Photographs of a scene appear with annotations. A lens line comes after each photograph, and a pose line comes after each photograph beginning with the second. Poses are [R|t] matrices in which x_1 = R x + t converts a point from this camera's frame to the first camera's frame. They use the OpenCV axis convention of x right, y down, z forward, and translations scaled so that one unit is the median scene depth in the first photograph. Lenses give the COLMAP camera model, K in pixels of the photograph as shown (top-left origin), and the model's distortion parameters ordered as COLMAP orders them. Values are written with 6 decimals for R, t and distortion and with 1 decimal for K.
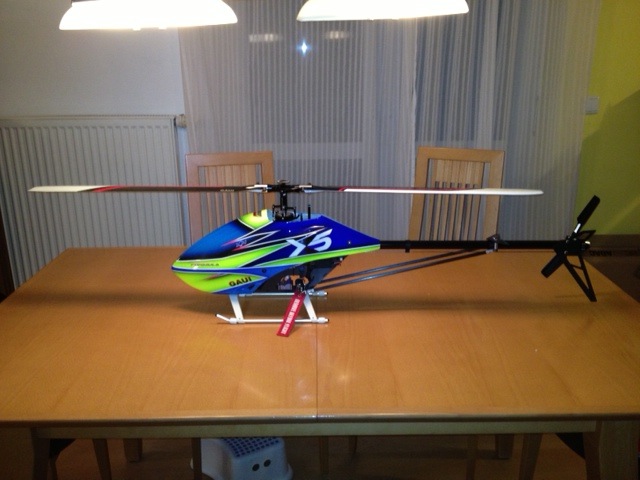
lens RADIAL K [[646.4, 0, 322.1], [0, 646.4, 242.4], [0, 0, 1]] dist [0.078872, 0.000000]
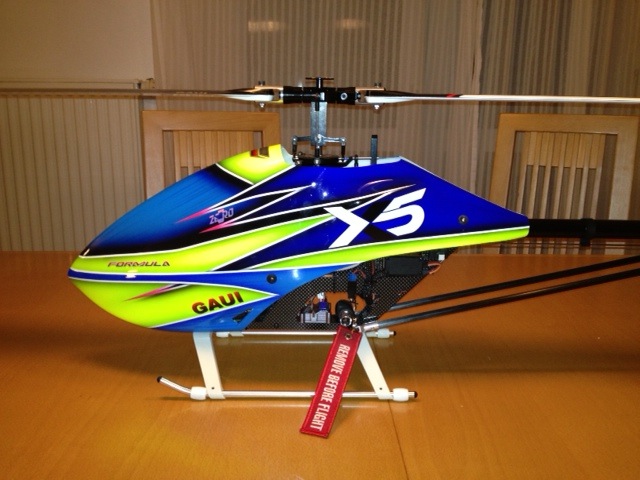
lens RADIAL K [[646.4, 0, 318.7], [0, 646.4, 236.9], [0, 0, 1]] dist [0.078872, 0.000000]
pose [[0.999843, 0.016606, 0.006262, -0.060111], [-0.016101, 0.997167, -0.073478, 0.046703], [-0.007464, 0.073366, 0.997277, 0.549749]]
